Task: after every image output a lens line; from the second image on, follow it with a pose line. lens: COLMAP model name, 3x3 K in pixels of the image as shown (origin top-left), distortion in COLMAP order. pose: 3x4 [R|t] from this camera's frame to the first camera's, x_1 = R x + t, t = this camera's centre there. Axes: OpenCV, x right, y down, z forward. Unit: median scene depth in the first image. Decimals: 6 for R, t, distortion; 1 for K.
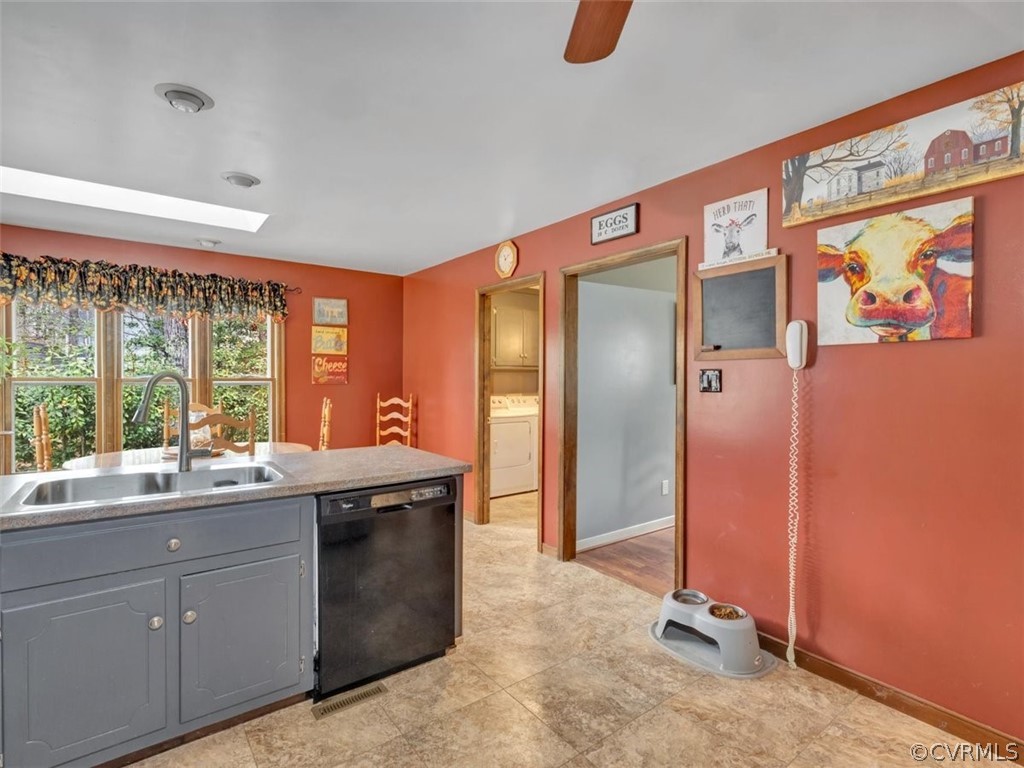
lens RADIAL K [[507.7, 0, 511.4], [0, 507.7, 380.6], [0, 0, 1]] dist [-0.023209, -0.001289]
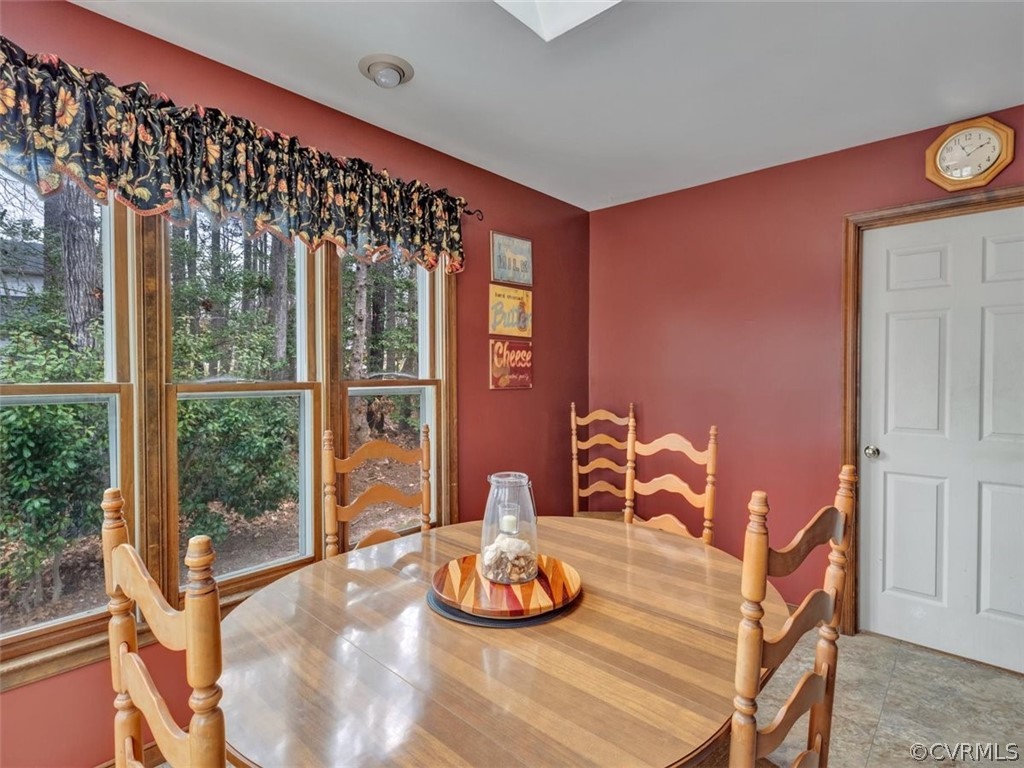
lens RADIAL K [[544.1, 0, 513.2], [0, 544.1, 381.0], [0, 0, 1]] dist [-0.003682, -0.001068]
pose [[0.986713, -0.009112, 0.162215, -0.534237], [0.008377, 0.999951, 0.005213, -0.006050], [-0.162254, -0.003785, 0.986742, 0.471816]]
